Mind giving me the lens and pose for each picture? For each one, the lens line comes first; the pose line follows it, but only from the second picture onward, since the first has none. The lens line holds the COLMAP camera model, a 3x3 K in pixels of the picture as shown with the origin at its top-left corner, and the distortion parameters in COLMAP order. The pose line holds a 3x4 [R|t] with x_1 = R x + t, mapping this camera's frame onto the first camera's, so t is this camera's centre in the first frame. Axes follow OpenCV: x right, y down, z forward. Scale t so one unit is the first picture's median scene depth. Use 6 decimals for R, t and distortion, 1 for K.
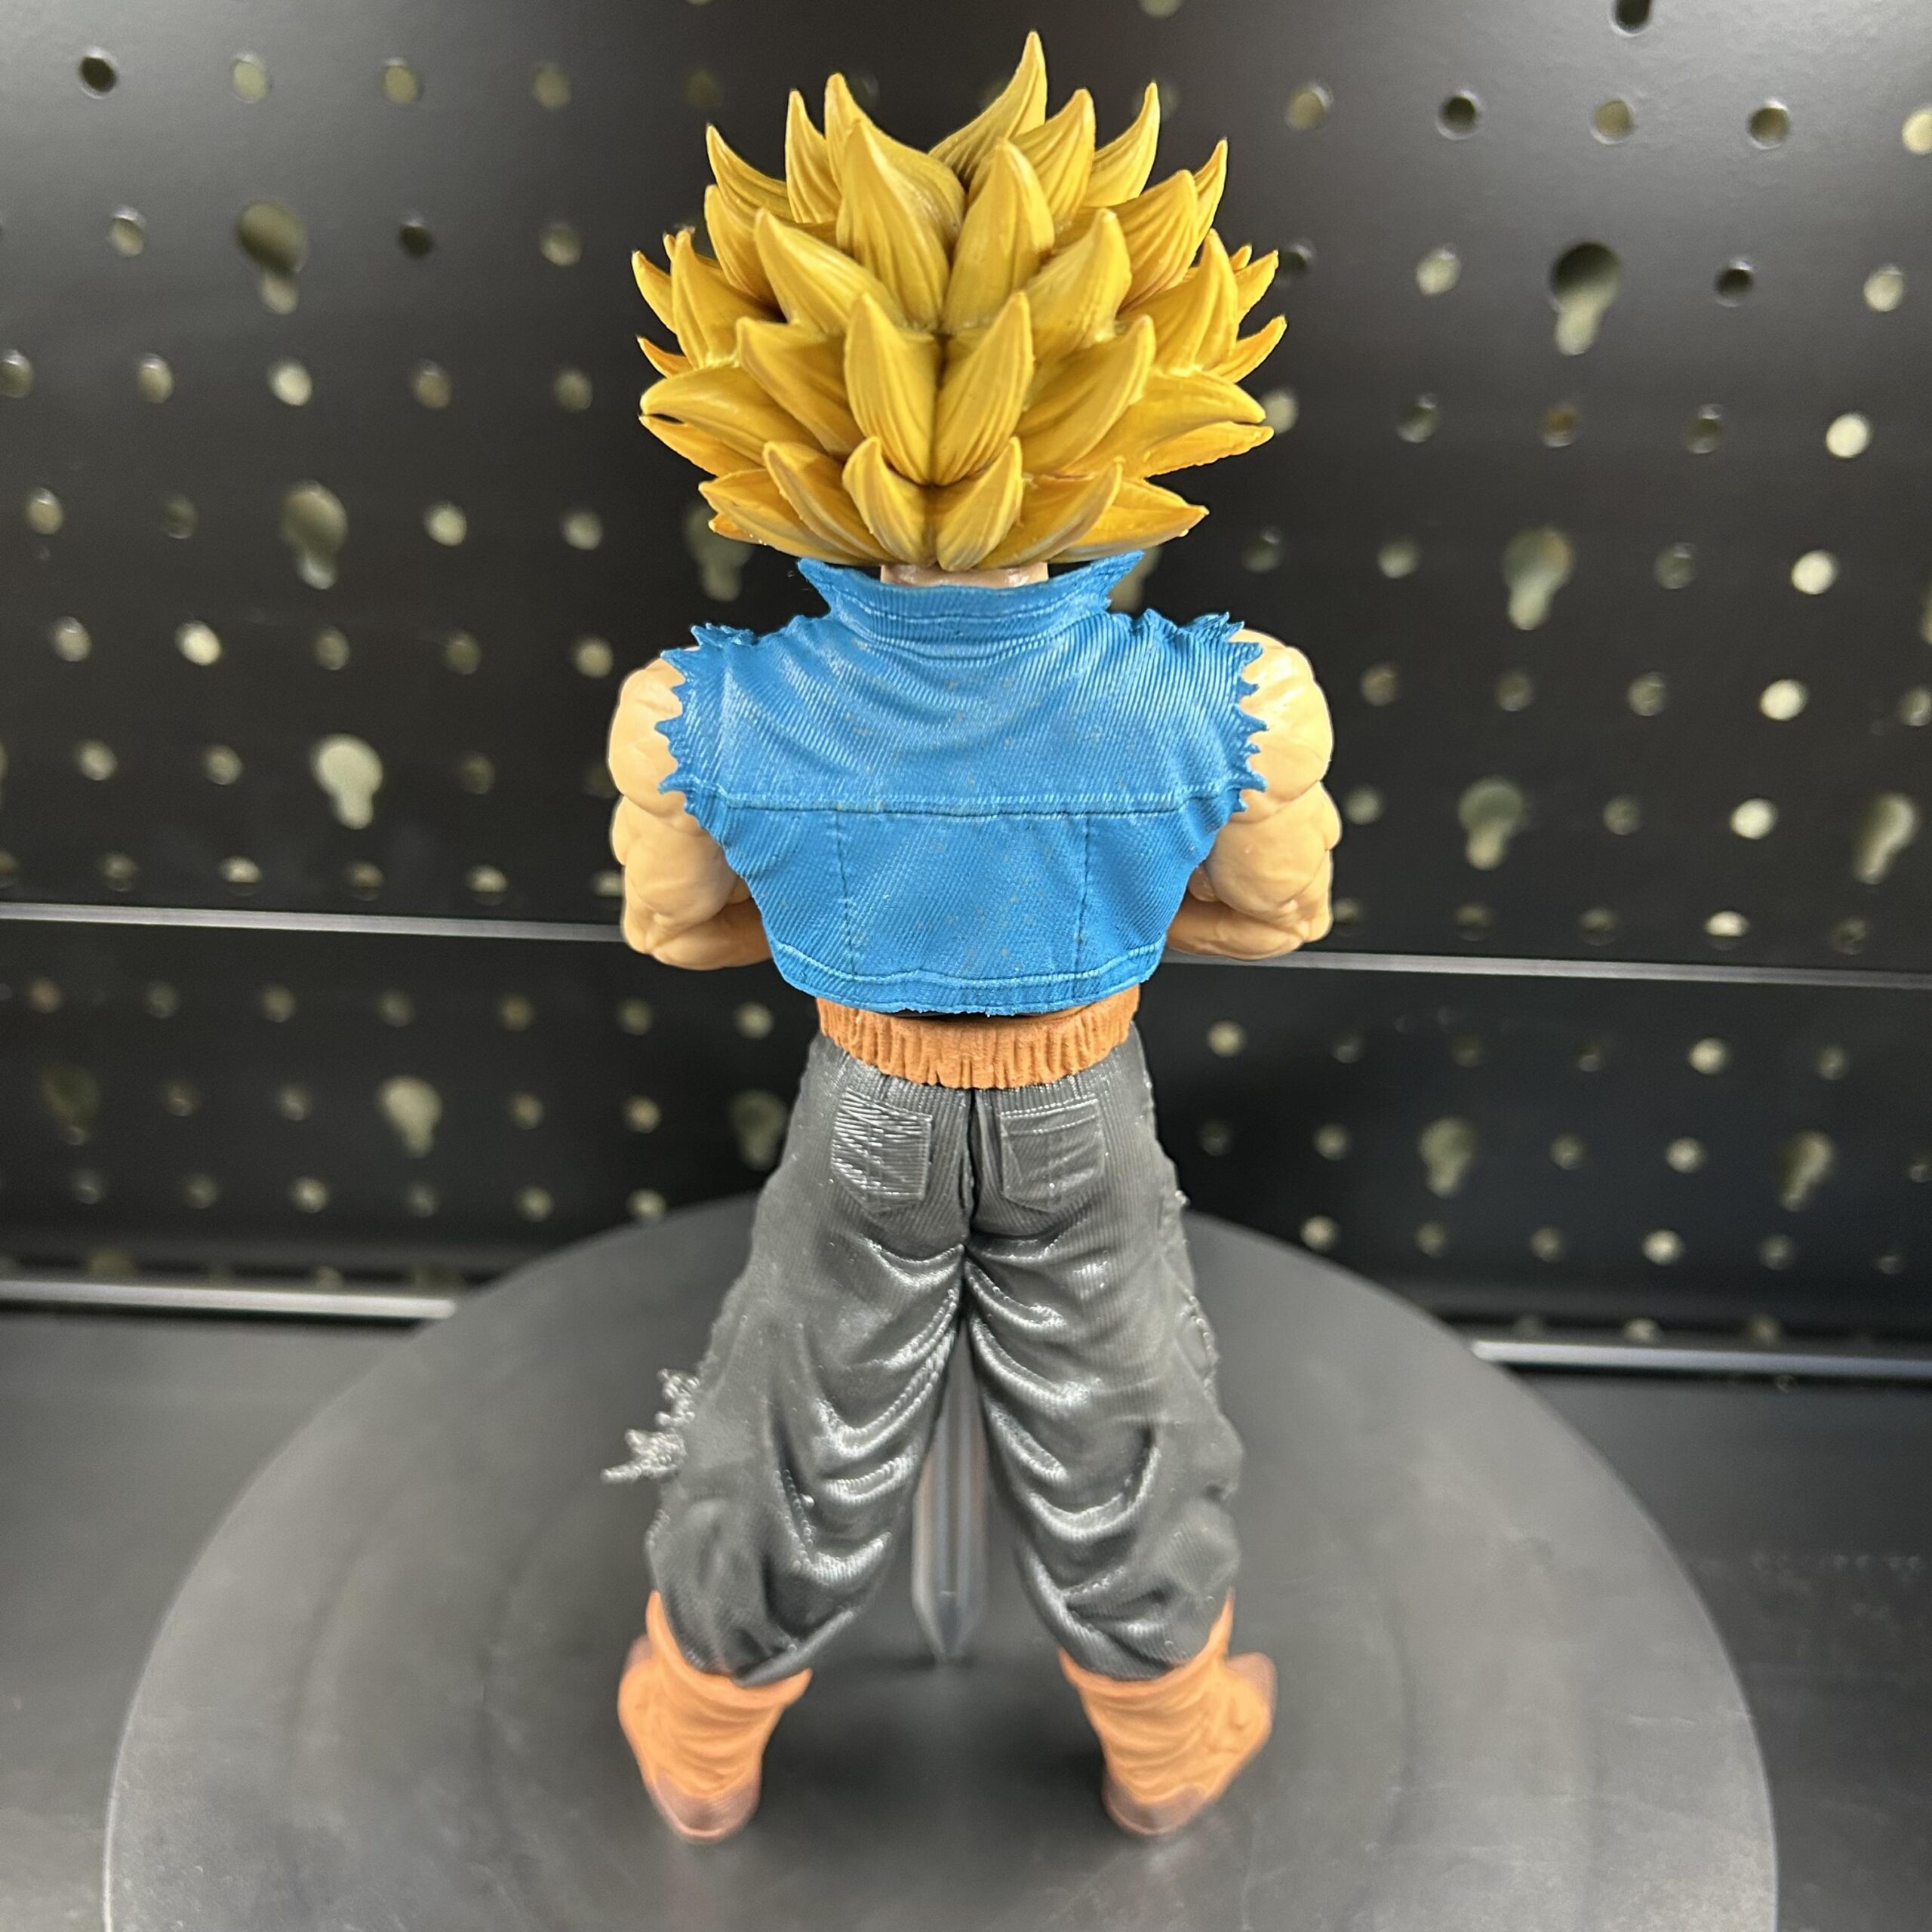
lens RADIAL K [[1970.5, 0, 964.2], [0, 1970.5, 975.1], [0, 0, 1]] dist [0.161092, -0.601713]
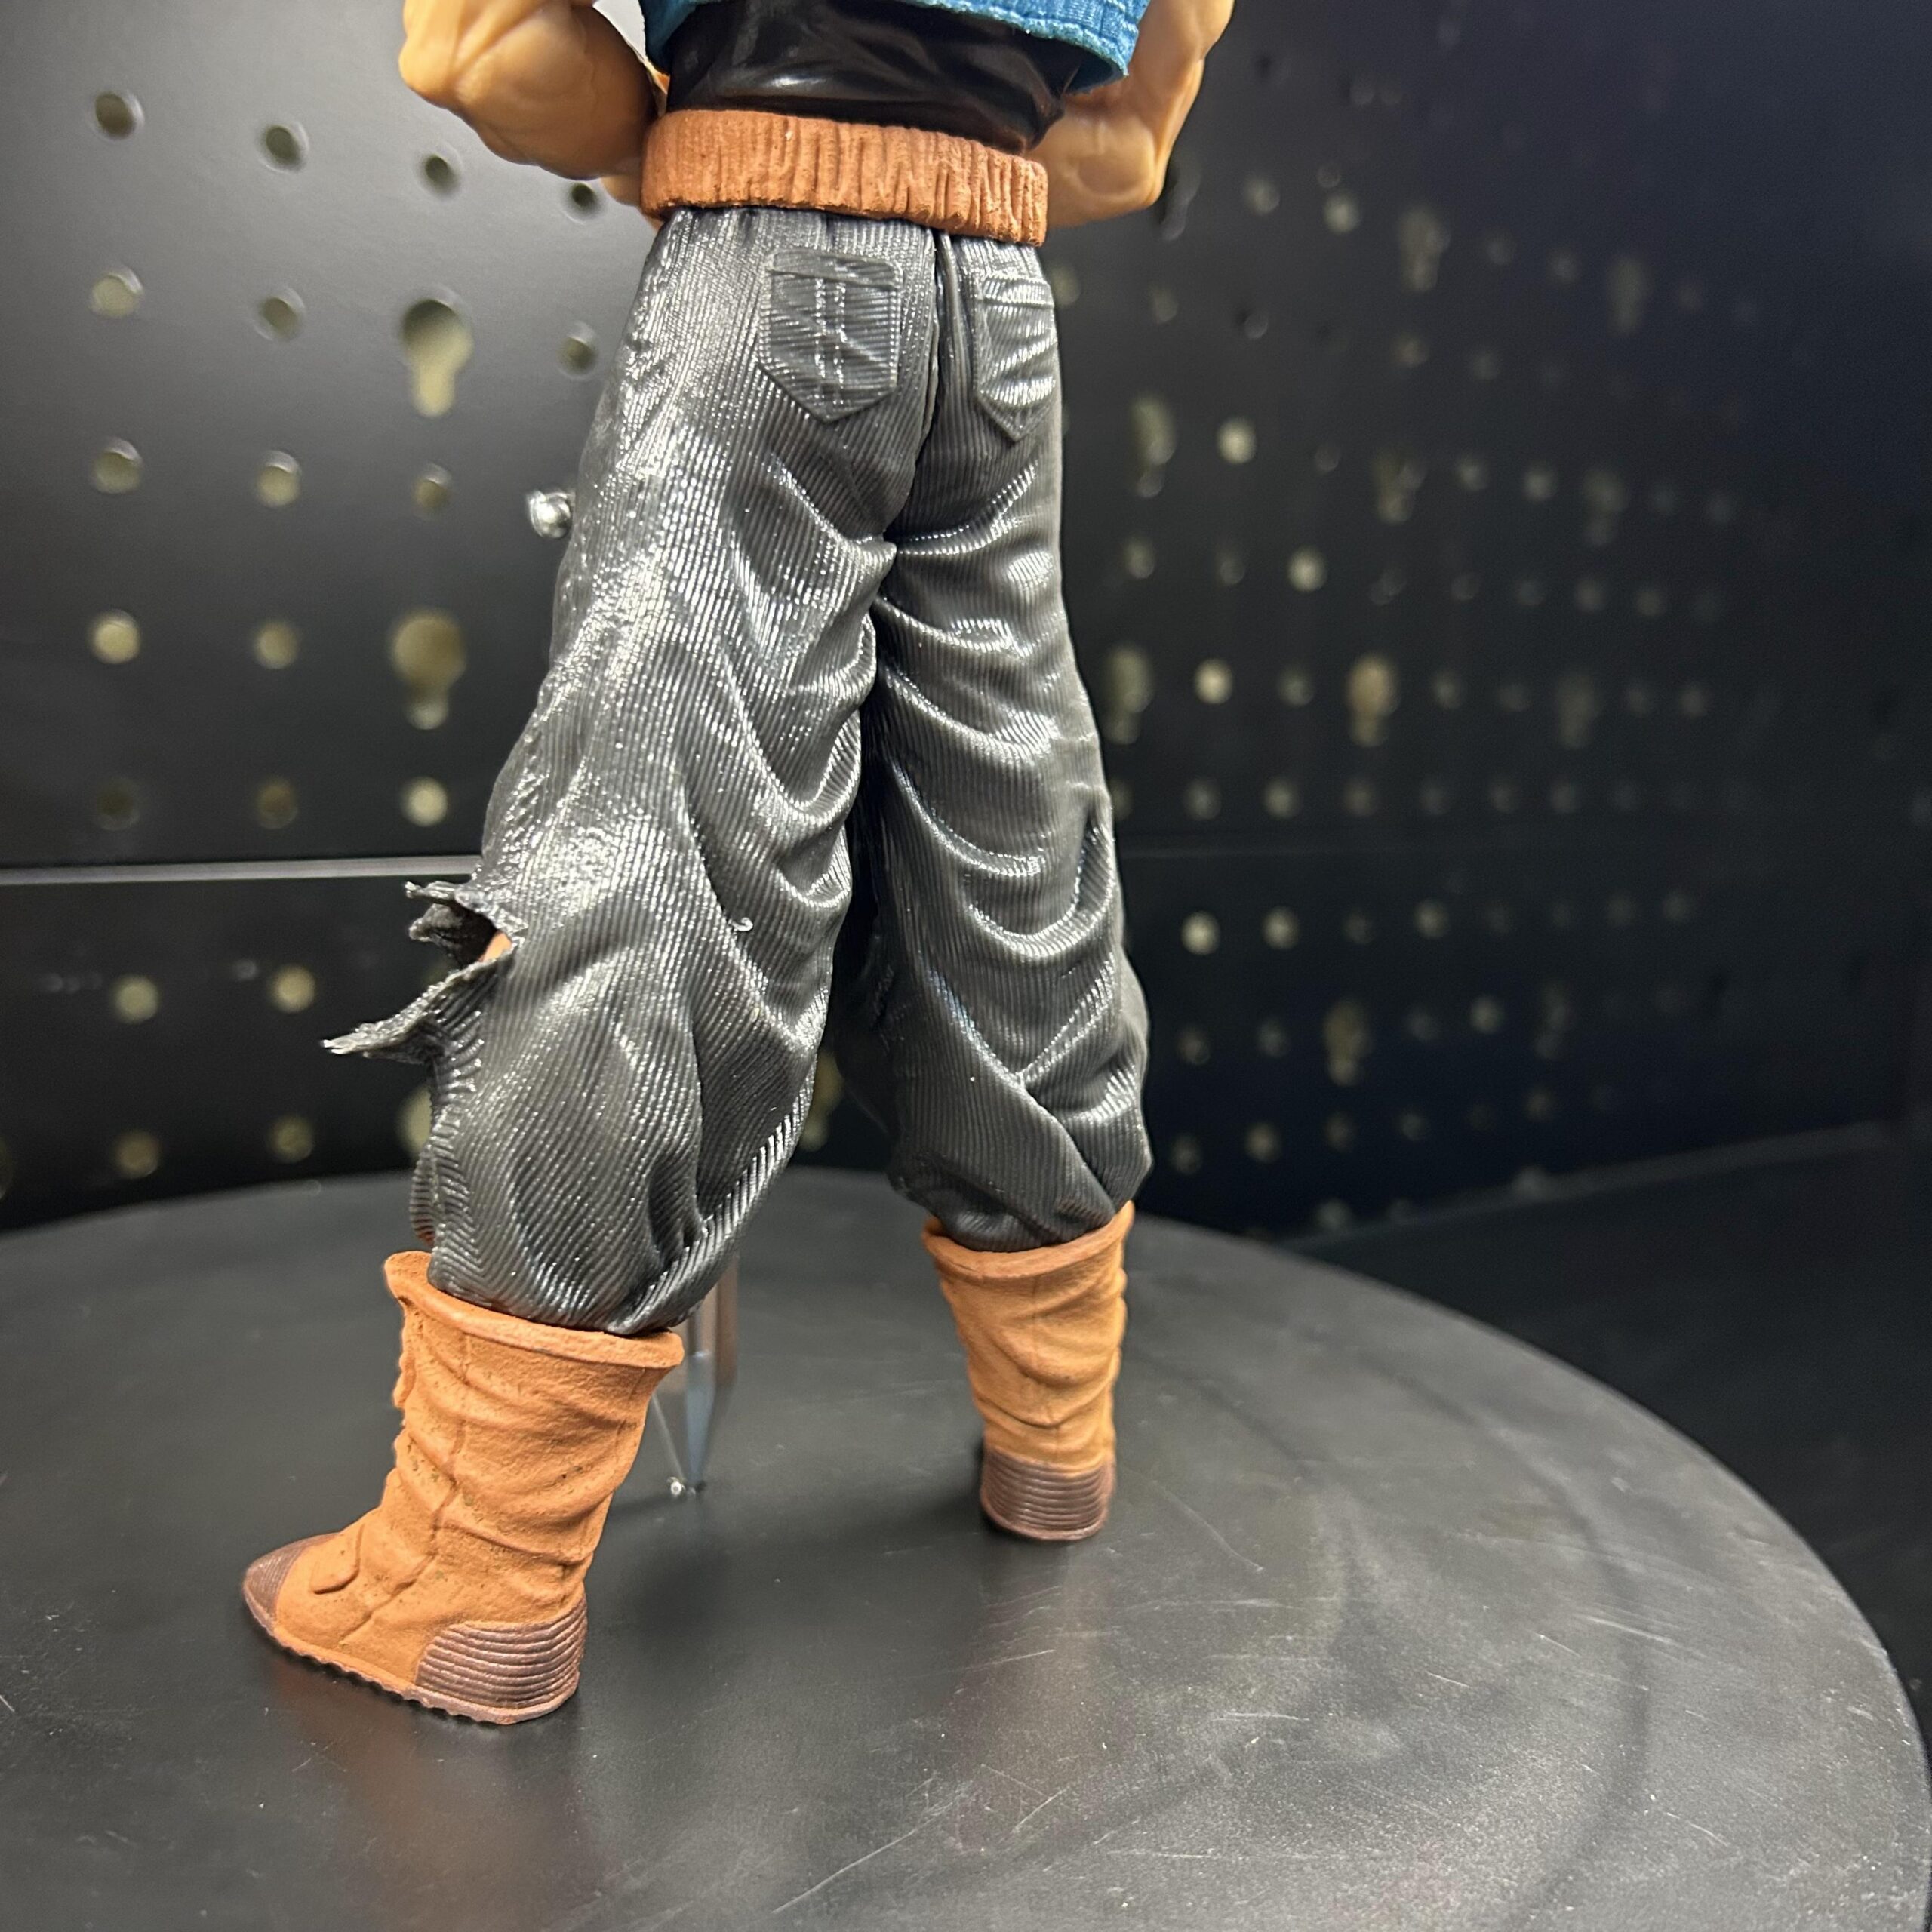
lens RADIAL K [[1998.4, 0, 930.0], [0, 1998.4, 963.4], [0, 0, 1]] dist [0.130922, -0.492920]
pose [[0.795327, -0.082190, 0.600582, -0.528170], [0.271036, 0.934429, -0.231045, 0.540095], [-0.542212, 0.346535, 0.765454, 0.528786]]
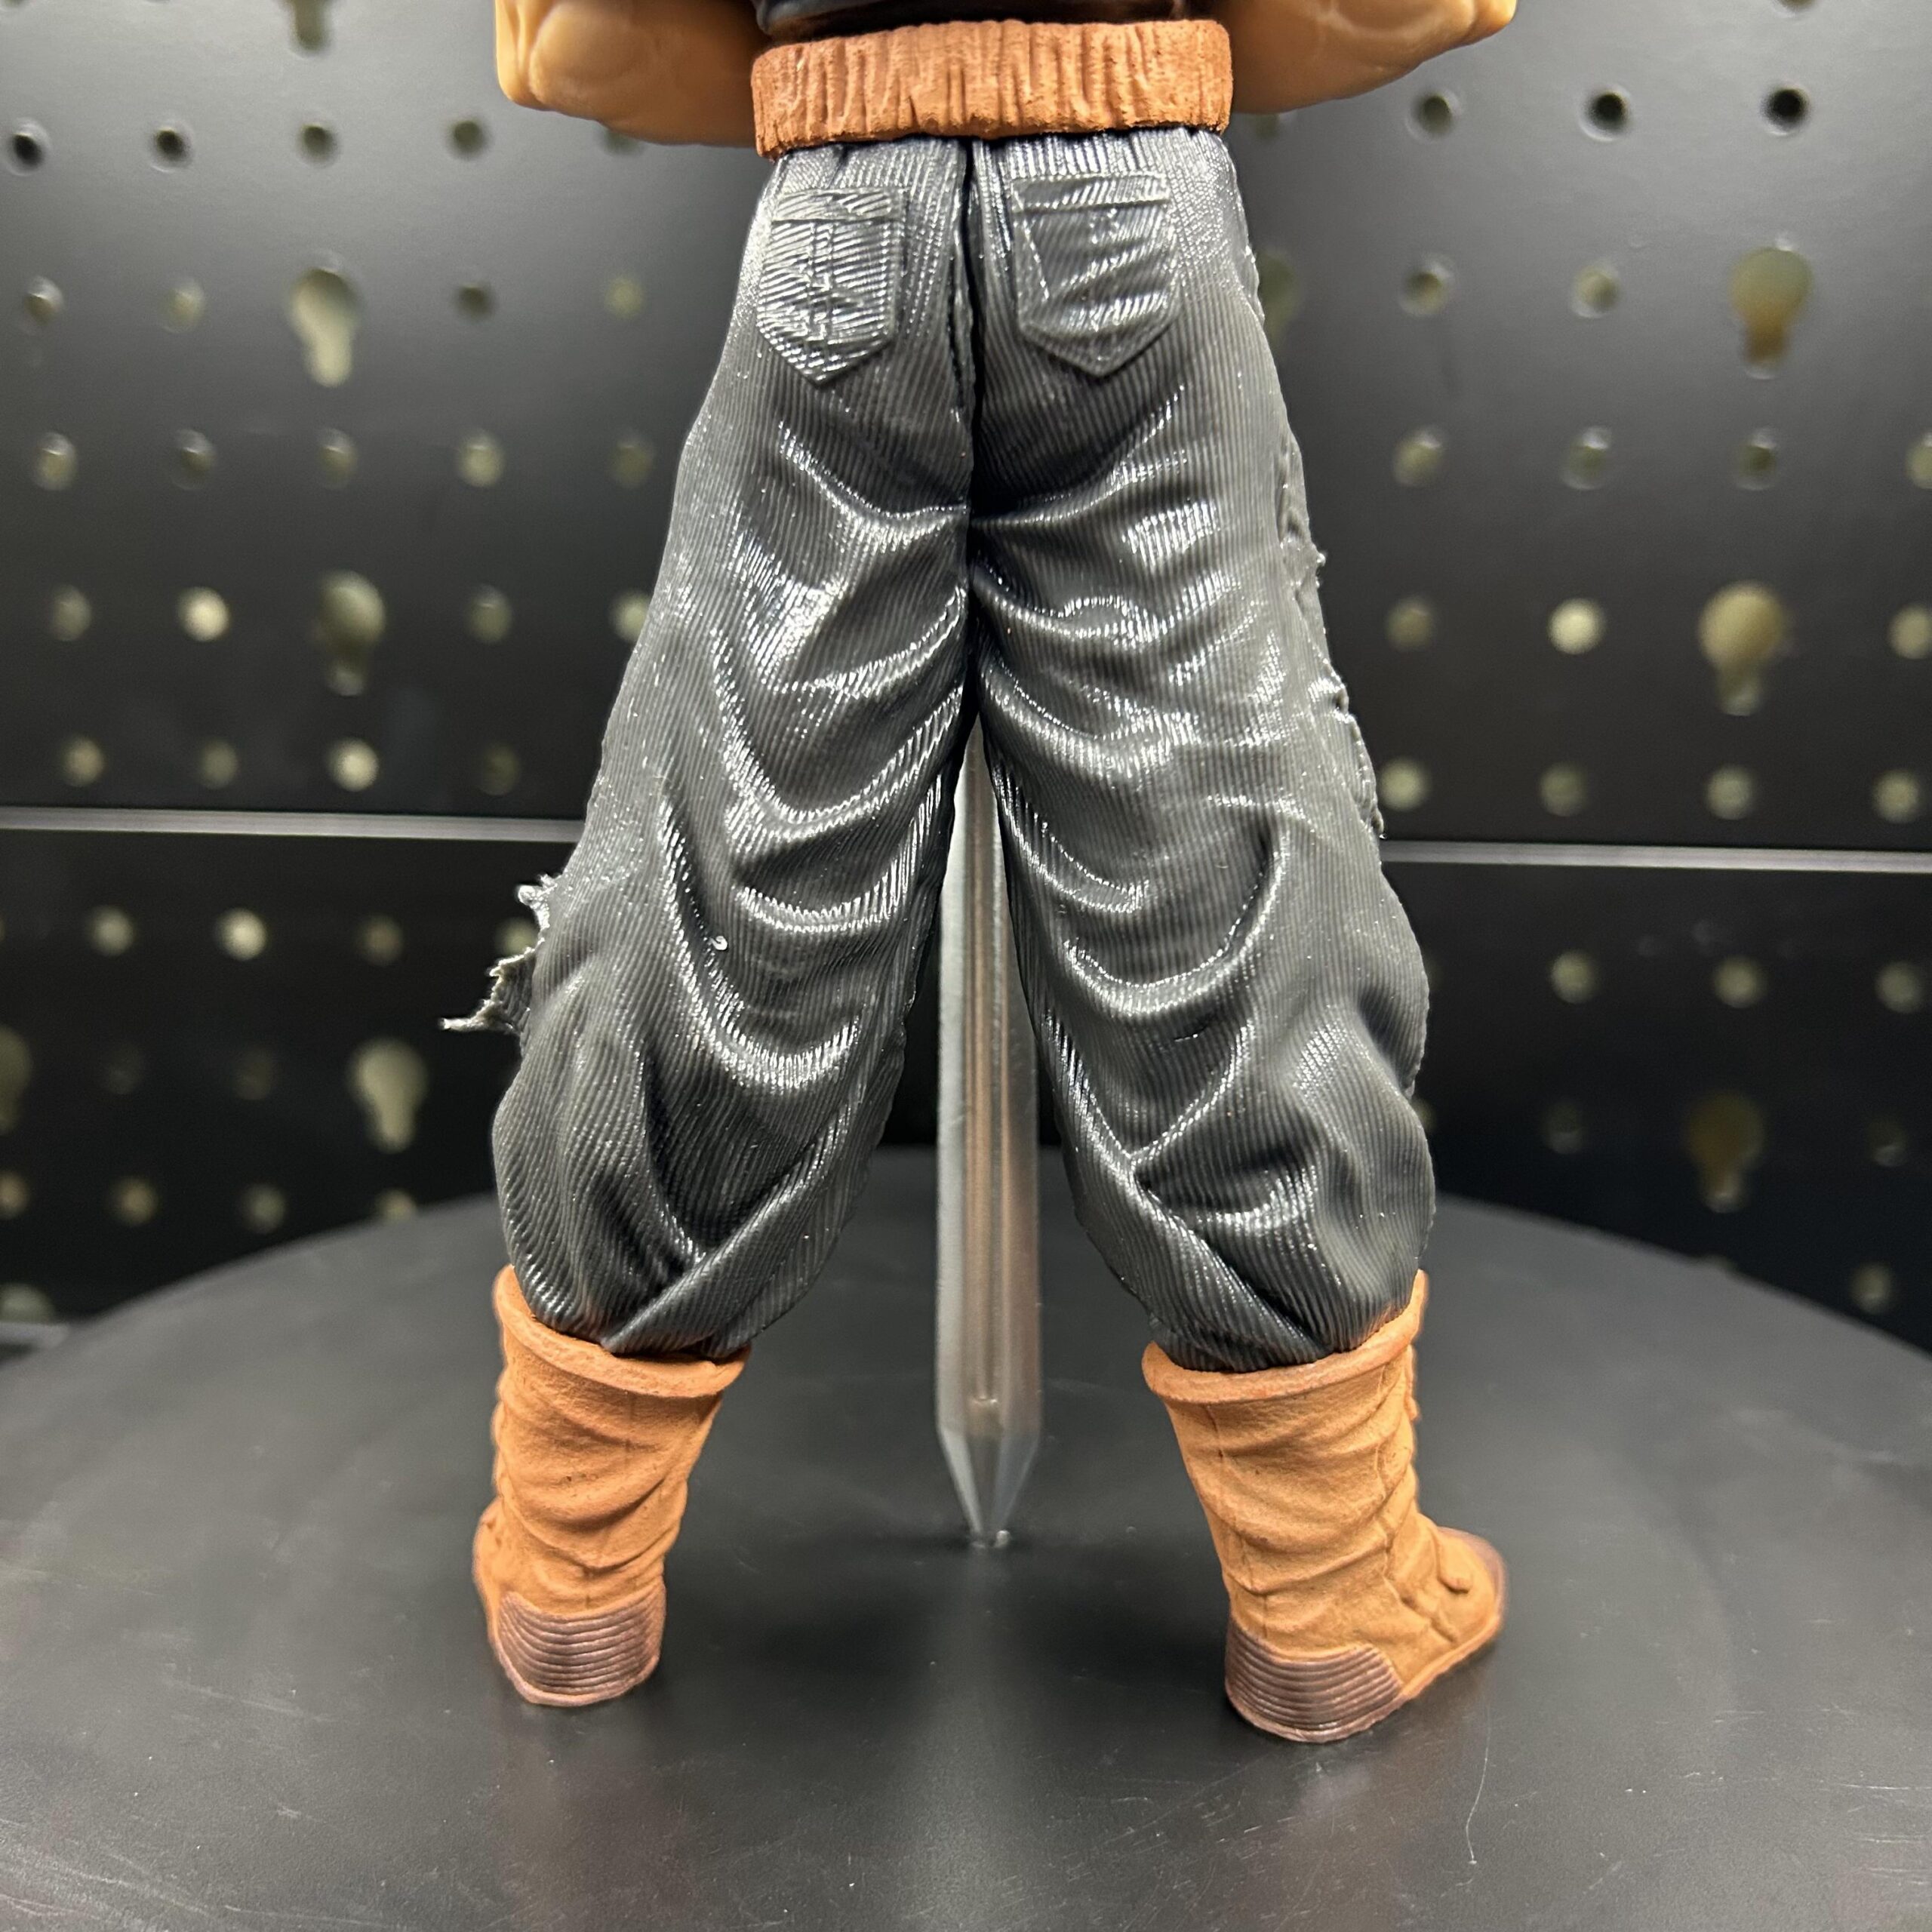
lens RADIAL K [[2001.0, 0, 948.8], [0, 2001.0, 943.6], [0, 0, 1]] dist [0.127664, -0.489251]
pose [[0.994497, -0.000144, -0.104761, 0.071436], [-0.032071, 0.951569, -0.305758, 0.543905], [0.099731, 0.307436, 0.946328, 0.484409]]
